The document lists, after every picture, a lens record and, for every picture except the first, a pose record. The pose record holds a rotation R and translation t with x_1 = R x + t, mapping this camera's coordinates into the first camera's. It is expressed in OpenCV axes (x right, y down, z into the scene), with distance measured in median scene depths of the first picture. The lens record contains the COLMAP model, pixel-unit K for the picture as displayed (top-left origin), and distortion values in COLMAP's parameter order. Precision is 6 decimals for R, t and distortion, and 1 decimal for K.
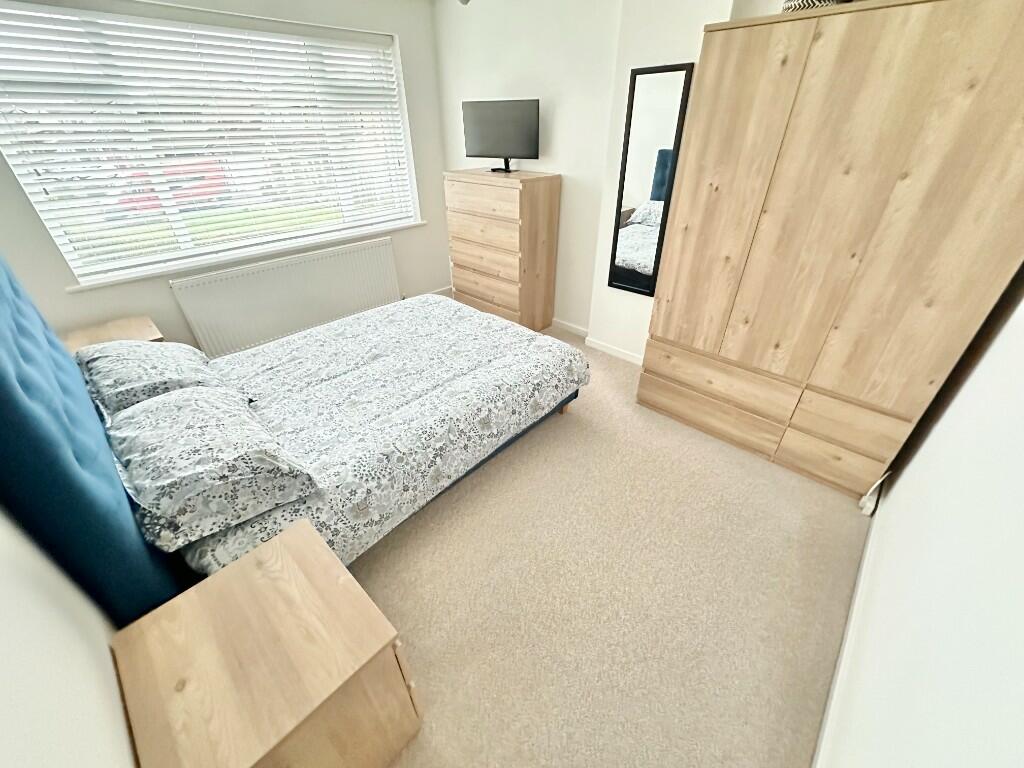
lens RADIAL K [[408.1, 0, 513.8], [0, 408.1, 382.9], [0, 0, 1]] dist [-0.003896, -0.000607]
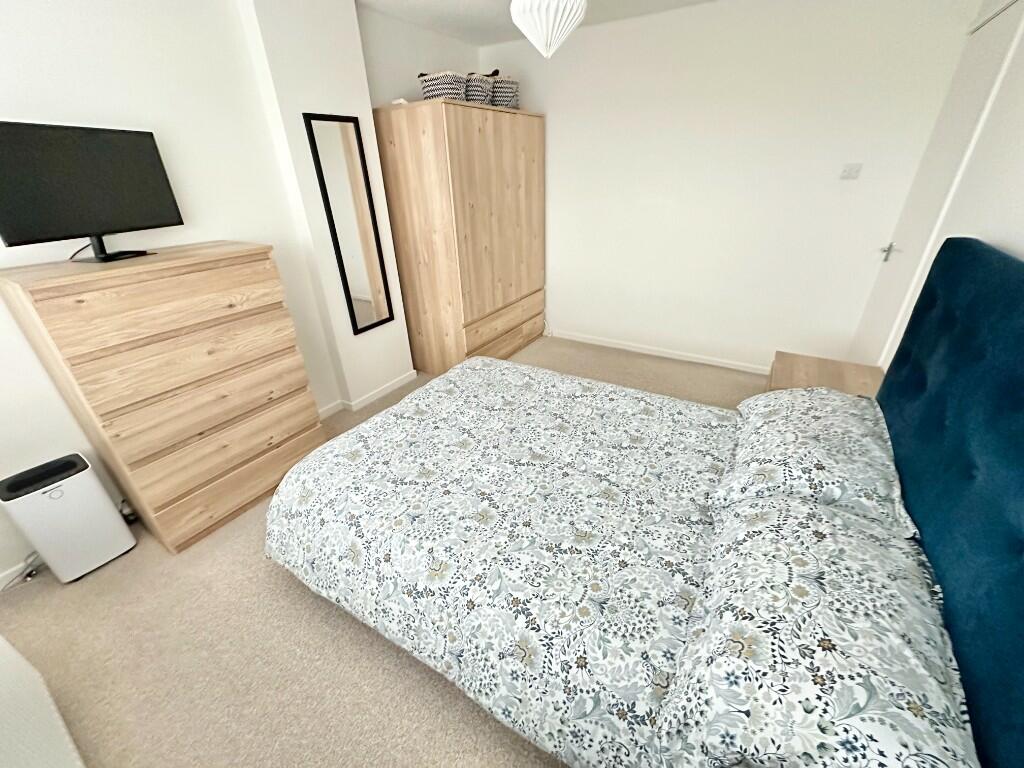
lens RADIAL K [[408.1, 0, 512.5], [0, 408.1, 382.0], [0, 0, 1]] dist [-0.003896, -0.000607]
pose [[-0.191189, -0.438278, 0.878271, -0.946071], [0.554504, 0.690091, 0.465081, -0.539451], [-0.809921, 0.575923, 0.111089, 0.908226]]
